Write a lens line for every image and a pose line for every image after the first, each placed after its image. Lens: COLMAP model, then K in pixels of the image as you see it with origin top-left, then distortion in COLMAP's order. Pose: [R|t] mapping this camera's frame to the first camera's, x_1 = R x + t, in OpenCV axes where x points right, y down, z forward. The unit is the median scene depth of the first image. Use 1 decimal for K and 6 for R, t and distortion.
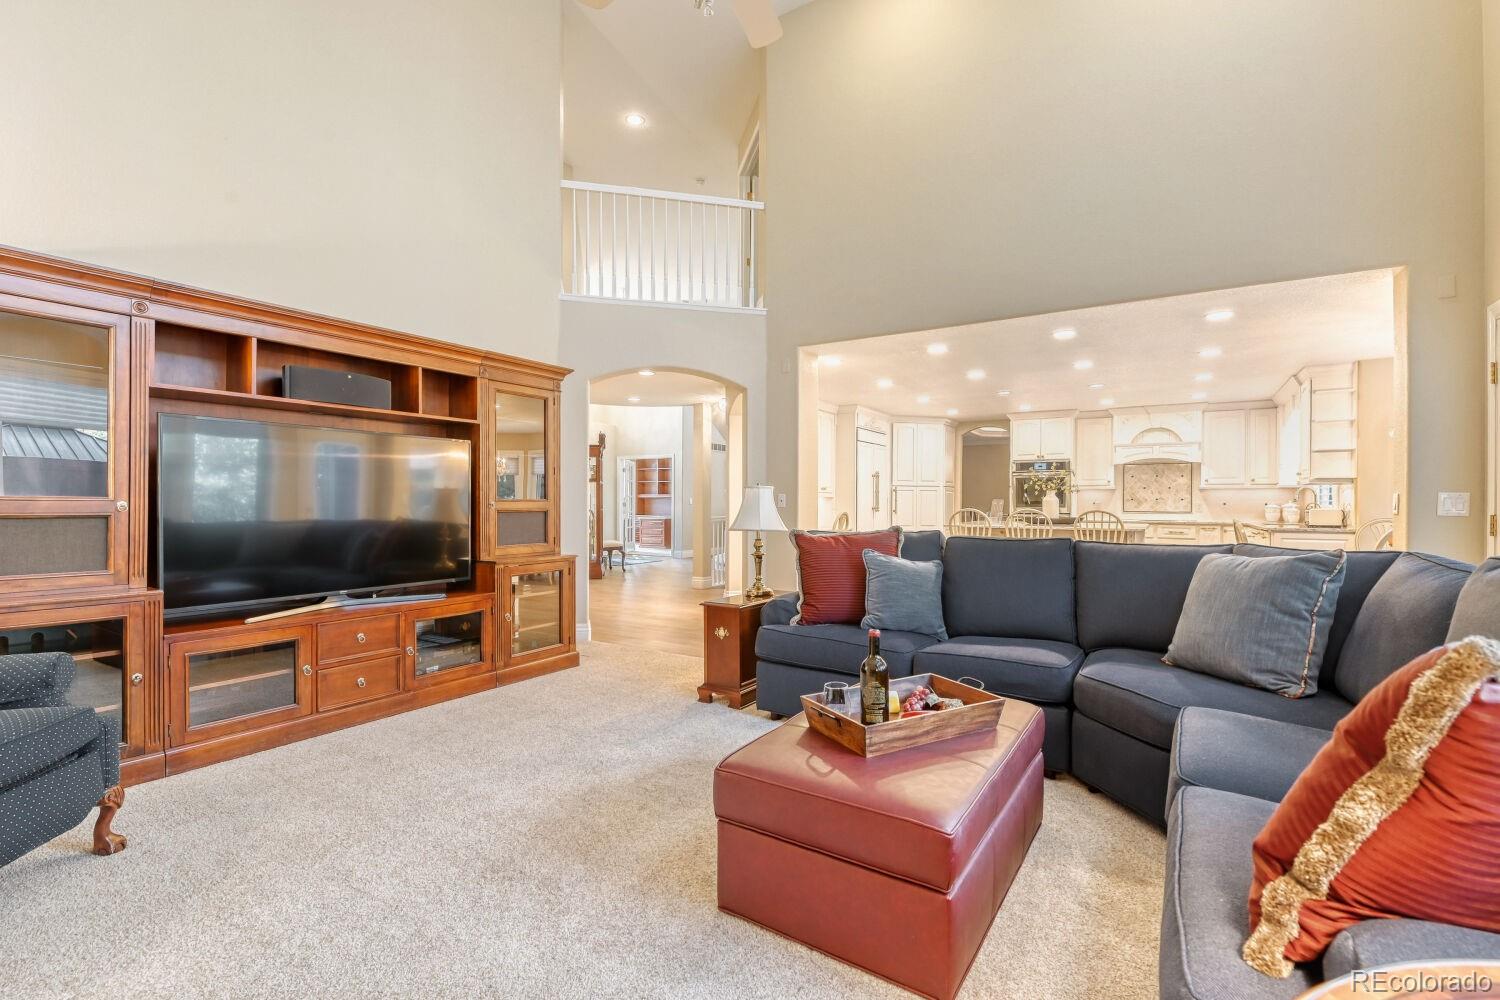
lens RADIAL K [[652.6, 0, 758.8], [0, 652.6, 502.7], [0, 0, 1]] dist [-0.002393, -0.001848]
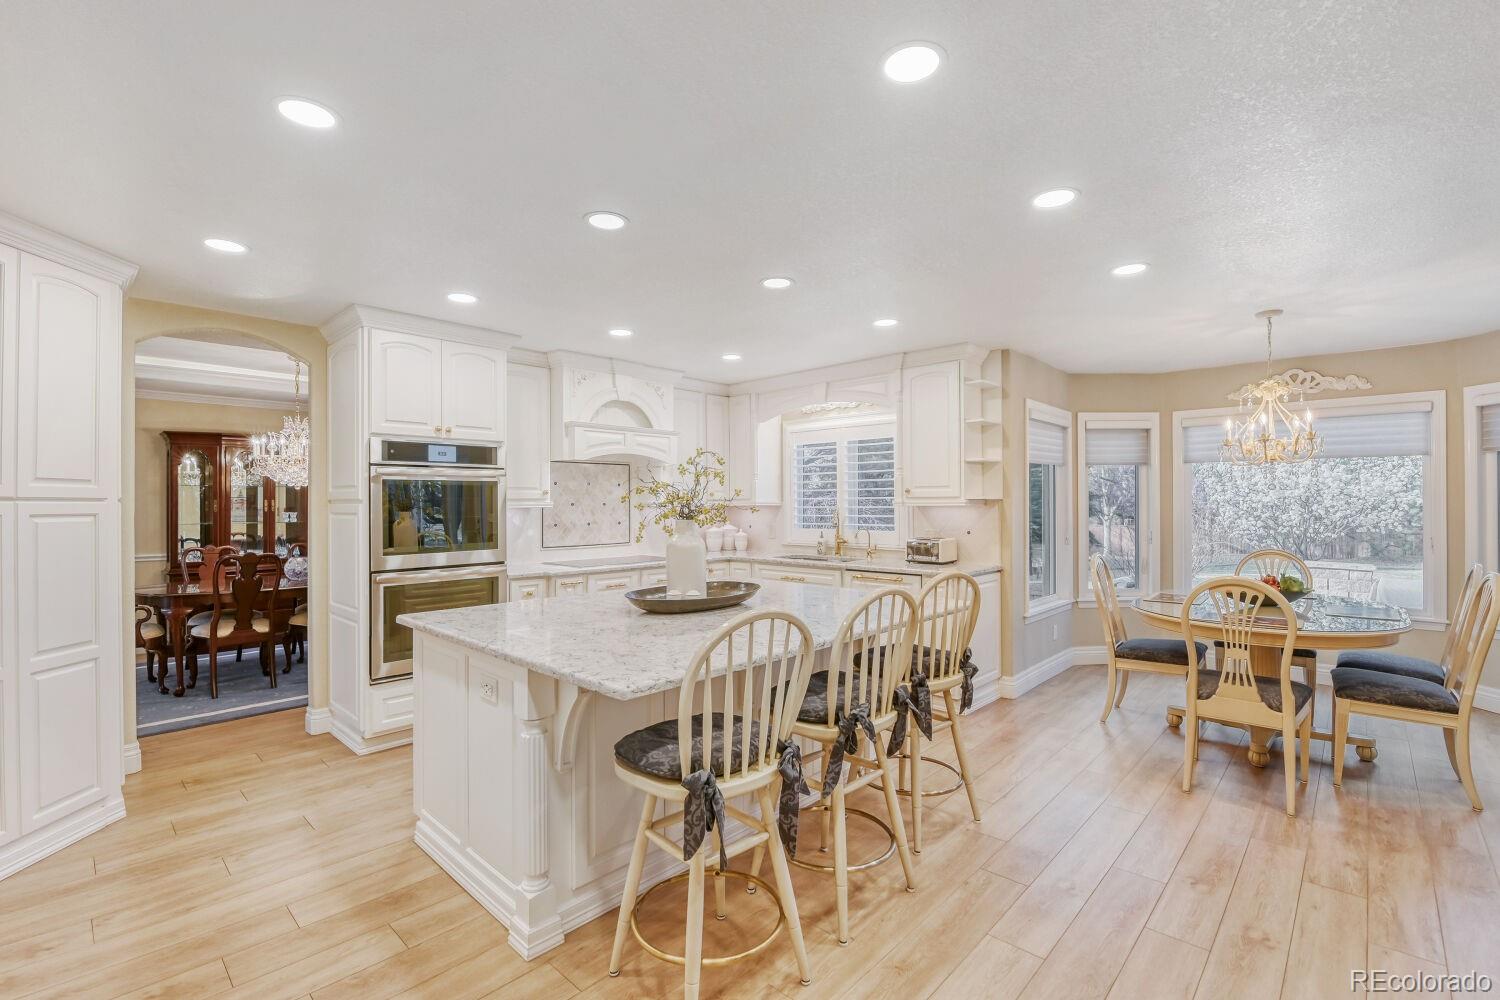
lens RADIAL K [[652.6, 0, 758.4], [0, 652.6, 498.6], [0, 0, 1]] dist [-0.002393, -0.001848]
pose [[0.187094, 0.001718, 0.982340, 0.065134], [0.006228, 0.999976, -0.002935, -0.025797], [-0.982322, 0.006667, 0.187079, 0.764624]]
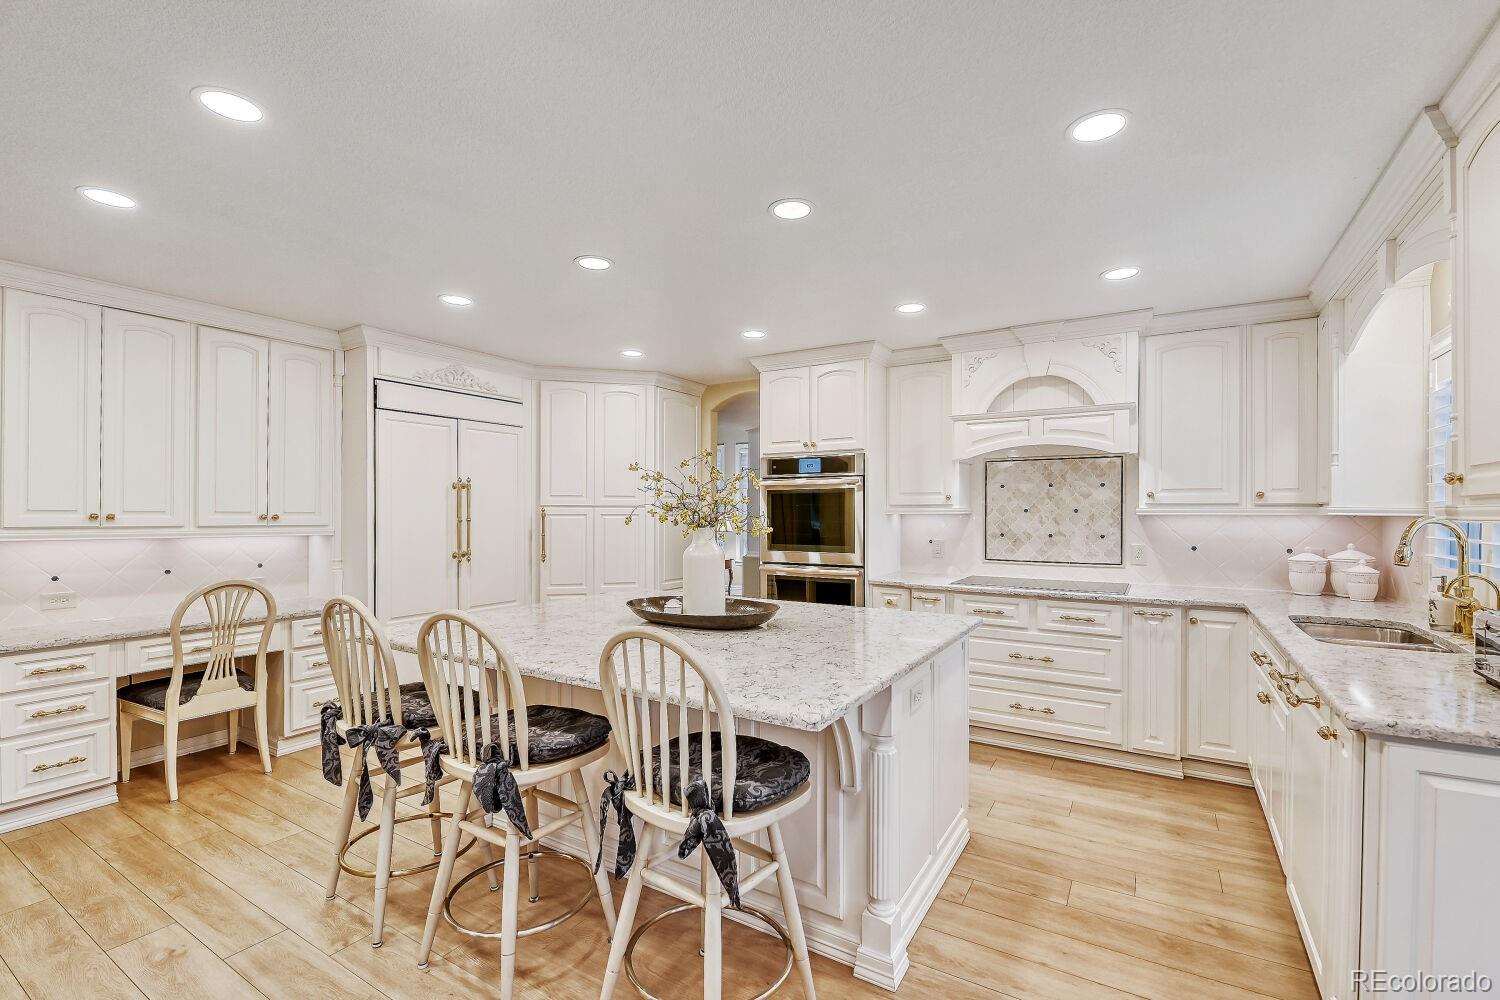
lens RADIAL K [[652.6, 0, 753.4], [0, 652.6, 506.9], [0, 0, 1]] dist [-0.002393, -0.001848]
pose [[0.999977, -0.003611, 0.005753, 0.407871], [0.003641, 0.999980, -0.005209, -0.024458], [-0.005734, 0.005229, 0.999970, 0.552222]]
